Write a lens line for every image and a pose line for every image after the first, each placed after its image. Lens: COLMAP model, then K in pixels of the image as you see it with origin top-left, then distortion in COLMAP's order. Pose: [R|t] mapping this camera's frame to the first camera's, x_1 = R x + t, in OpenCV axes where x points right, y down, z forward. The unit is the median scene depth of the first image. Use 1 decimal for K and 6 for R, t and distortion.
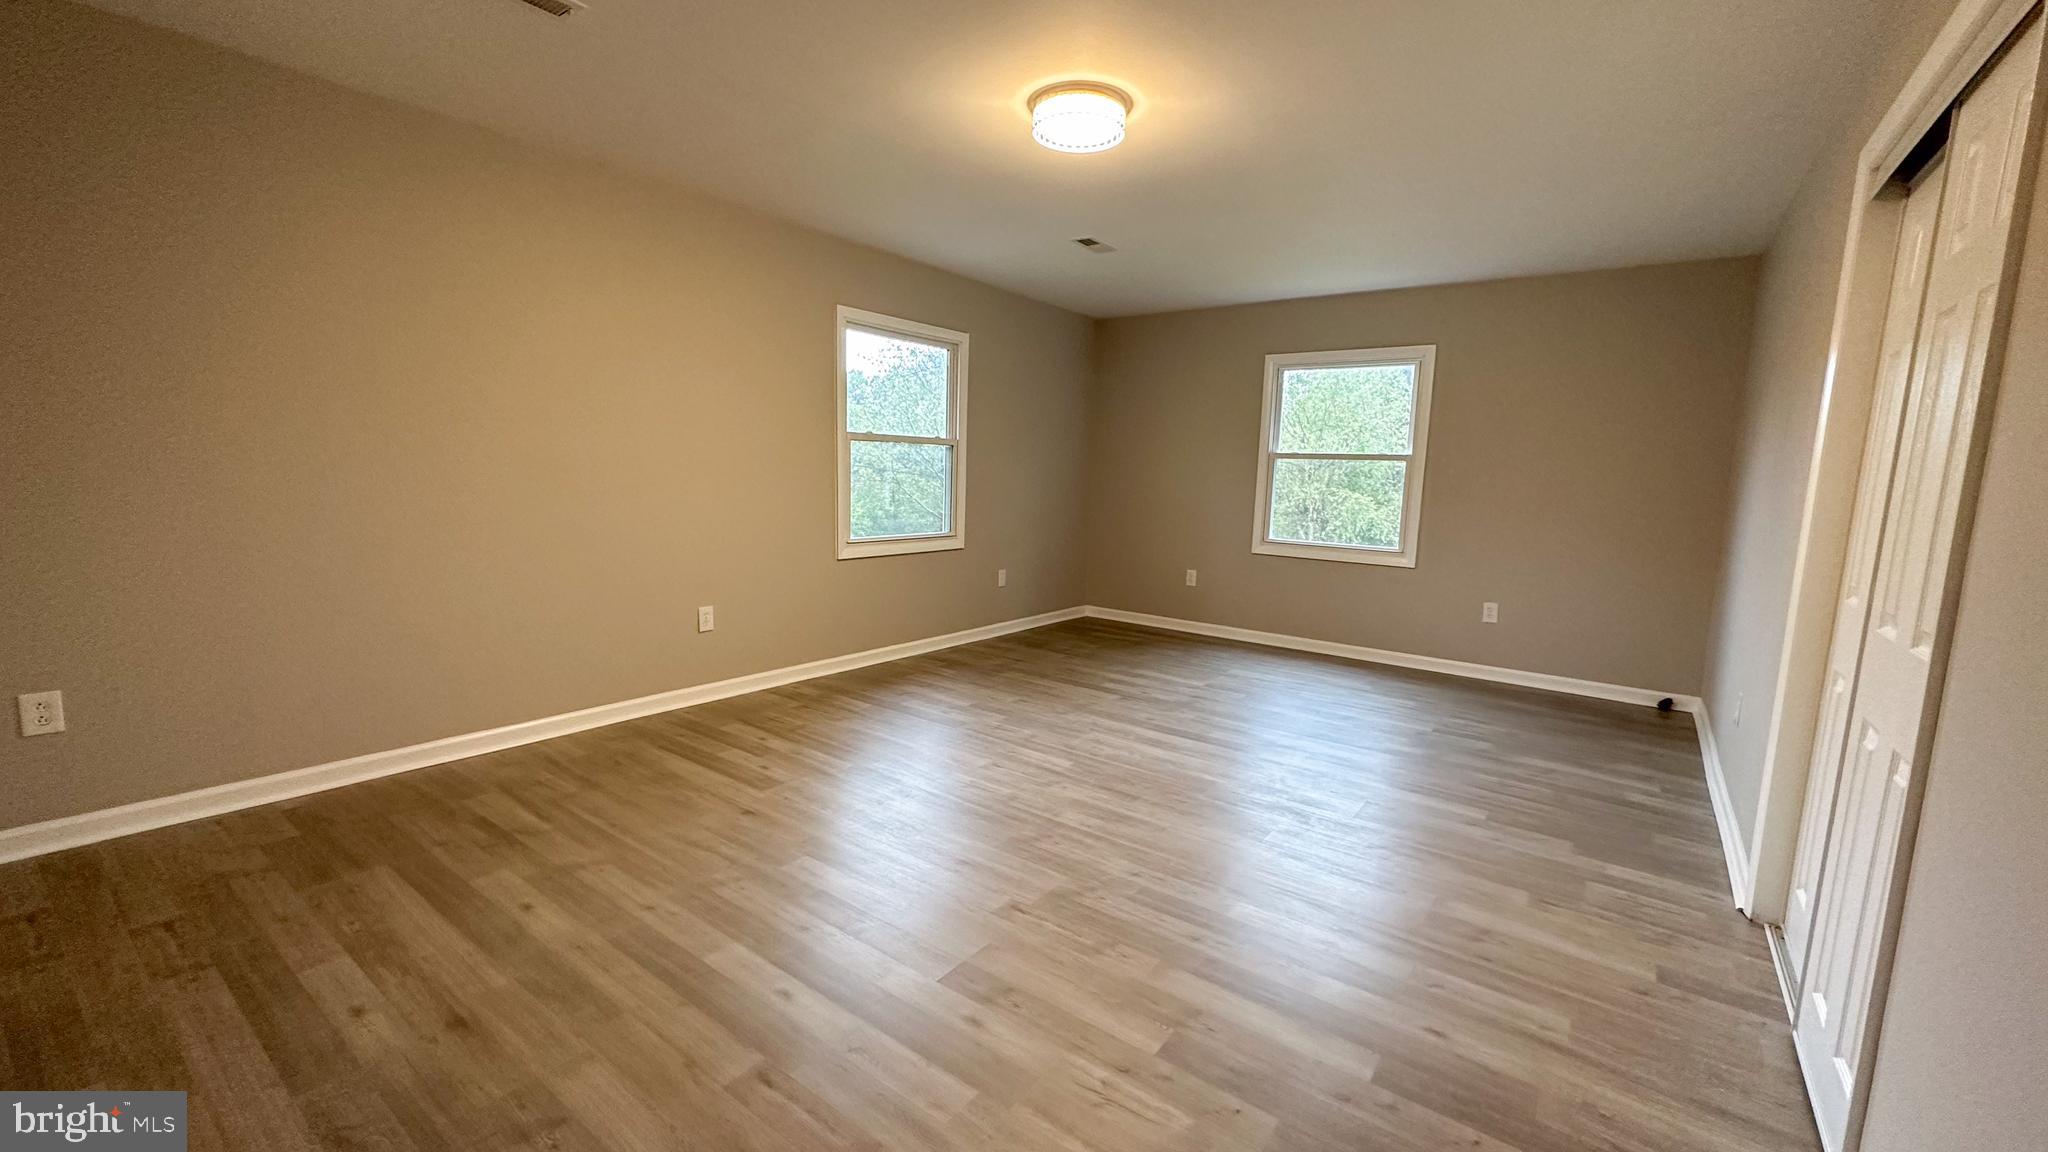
lens RADIAL K [[810.5, 0, 1026.6], [0, 810.5, 570.5], [0, 0, 1]] dist [-0.000823, -0.000456]
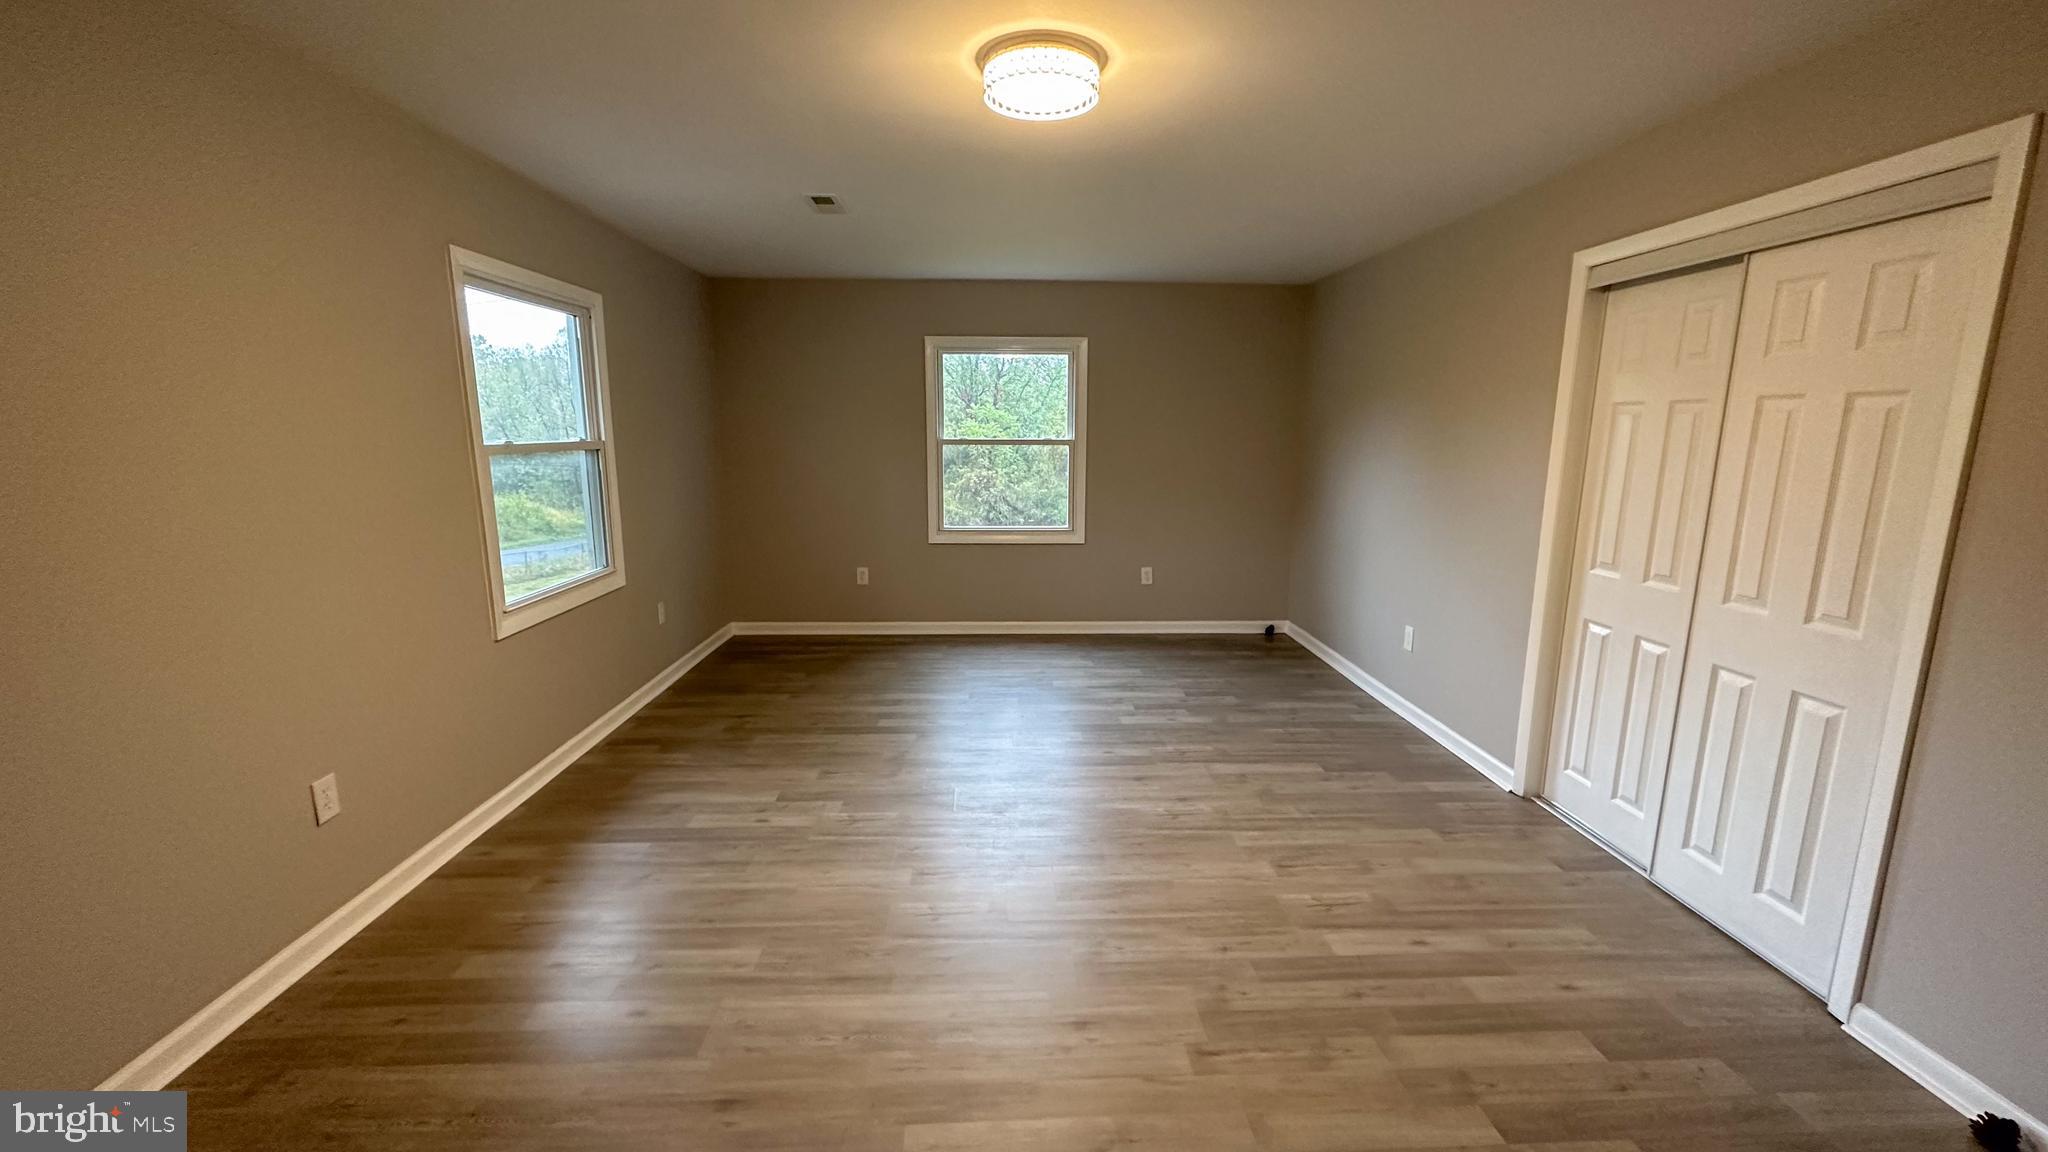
lens RADIAL K [[810.5, 0, 1022.2], [0, 810.5, 571.4], [0, 0, 1]] dist [-0.000823, -0.000456]
pose [[0.777908, -0.137936, 0.613052, -0.289441], [0.100133, 0.990354, 0.095770, -0.087498], [-0.620349, -0.013113, 0.784216, 0.215849]]
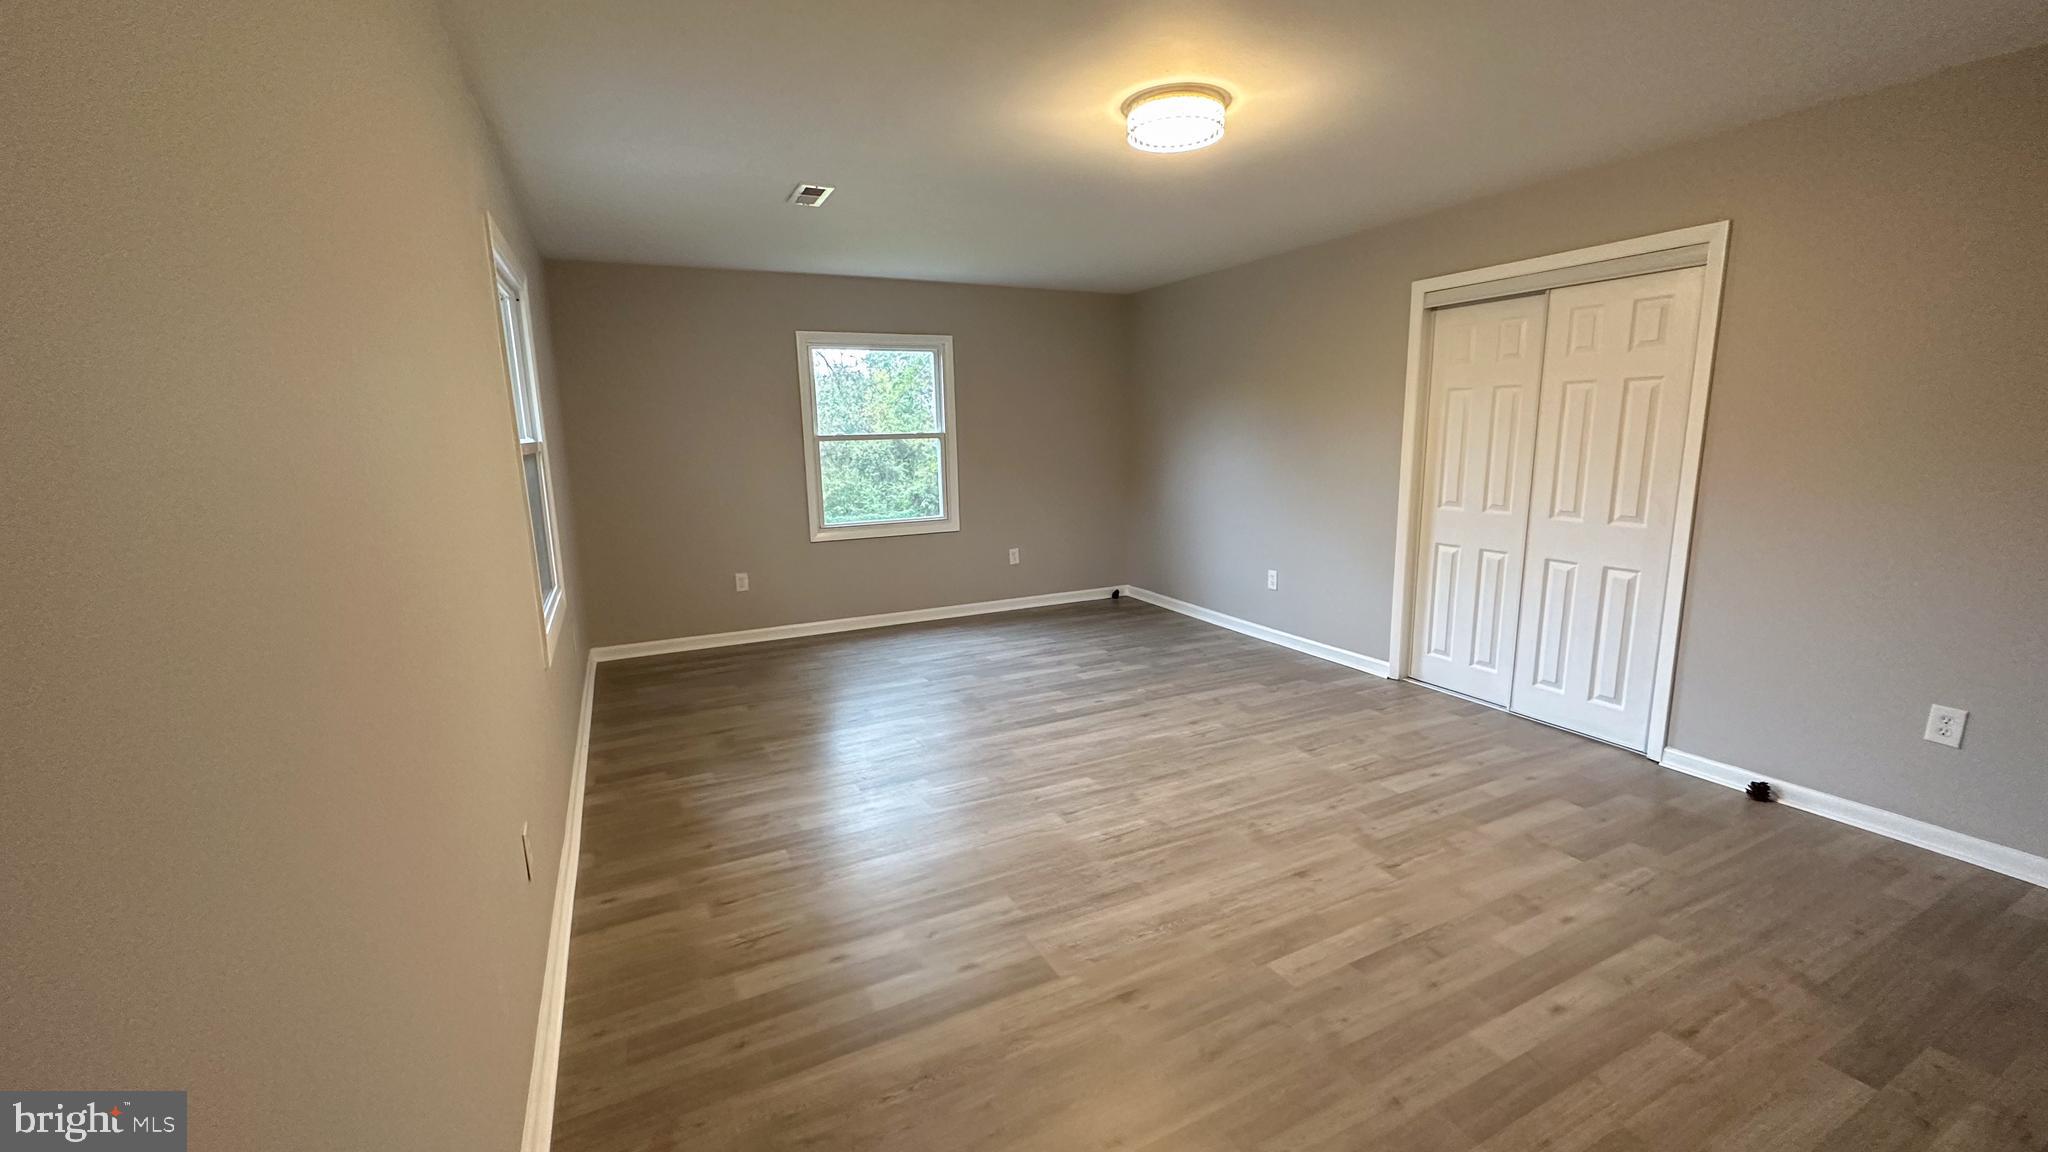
lens RADIAL K [[810.5, 0, 1021.4], [0, 810.5, 572.2], [0, 0, 1]] dist [-0.000823, -0.000456]
pose [[0.455153, -0.198096, 0.868098, -0.549214], [0.147636, 0.978233, 0.145821, -0.111670], [-0.878088, 0.061791, 0.474492, 0.418812]]
